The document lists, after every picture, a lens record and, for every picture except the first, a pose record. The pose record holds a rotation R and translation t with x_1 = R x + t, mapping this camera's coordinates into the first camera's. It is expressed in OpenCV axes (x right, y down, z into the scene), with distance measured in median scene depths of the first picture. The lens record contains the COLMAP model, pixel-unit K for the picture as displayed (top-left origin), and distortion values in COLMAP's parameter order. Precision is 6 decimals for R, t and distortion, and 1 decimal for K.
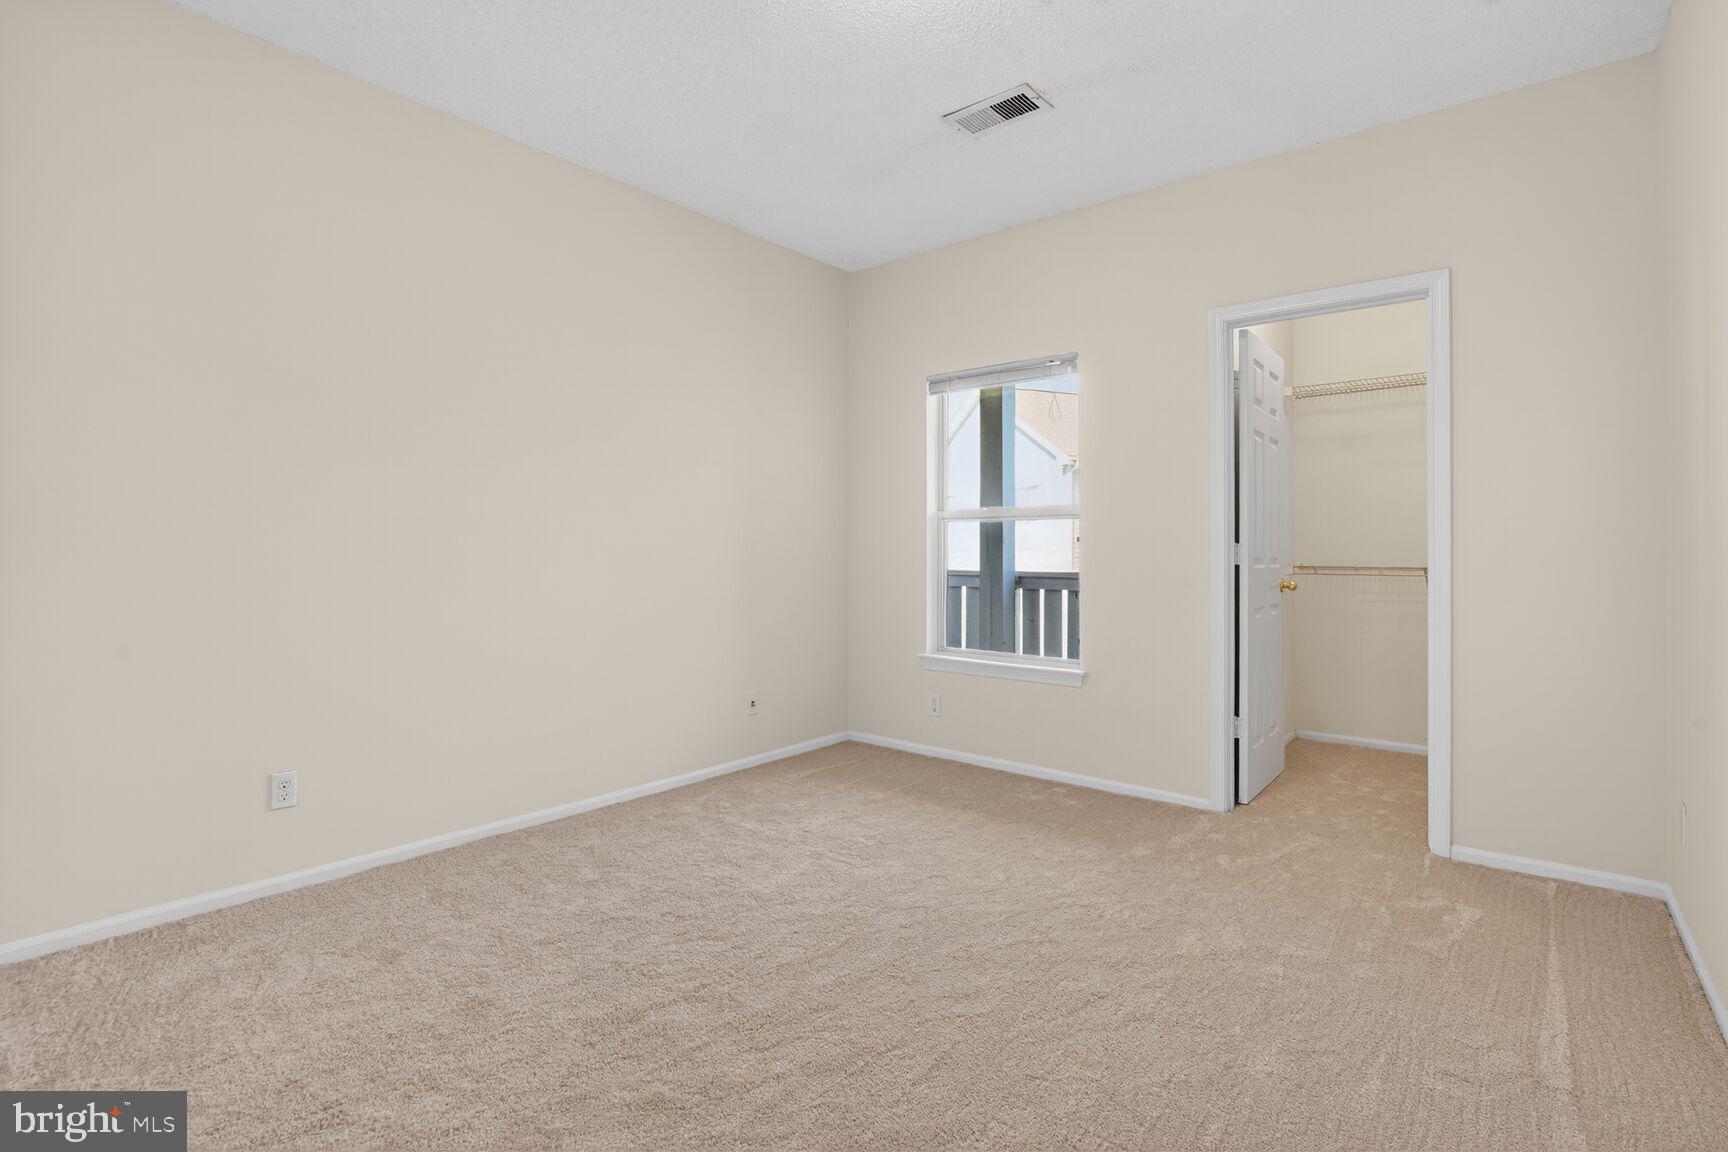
lens RADIAL K [[824.1, 0, 831.9], [0, 824.1, 533.3], [0, 0, 1]] dist [-0.026377, 0.001587]
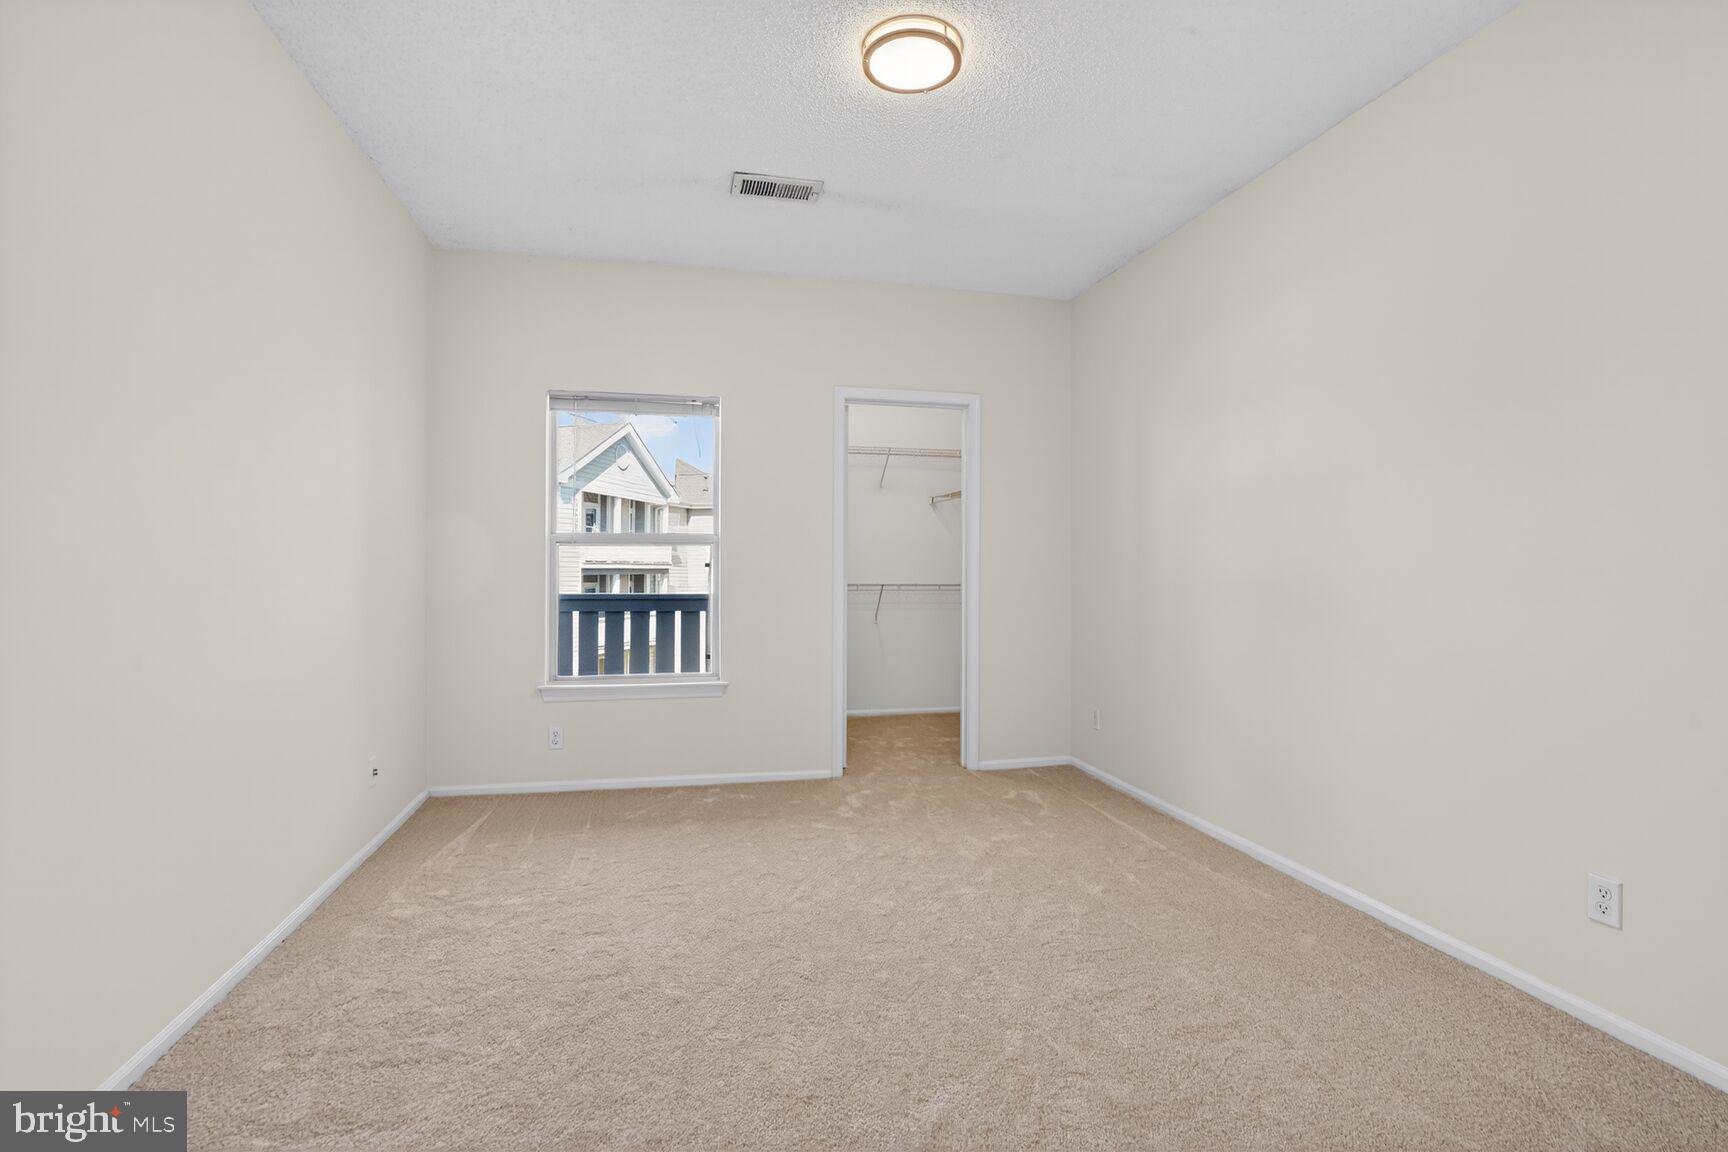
lens RADIAL K [[824.1, 0, 848.7], [0, 824.1, 562.6], [0, 0, 1]] dist [-0.026377, 0.001587]
pose [[0.592430, 0.003236, 0.805615, -0.494857], [-0.018357, 0.999787, 0.009483, -0.009776], [-0.805412, -0.020407, 0.592363, 0.189940]]
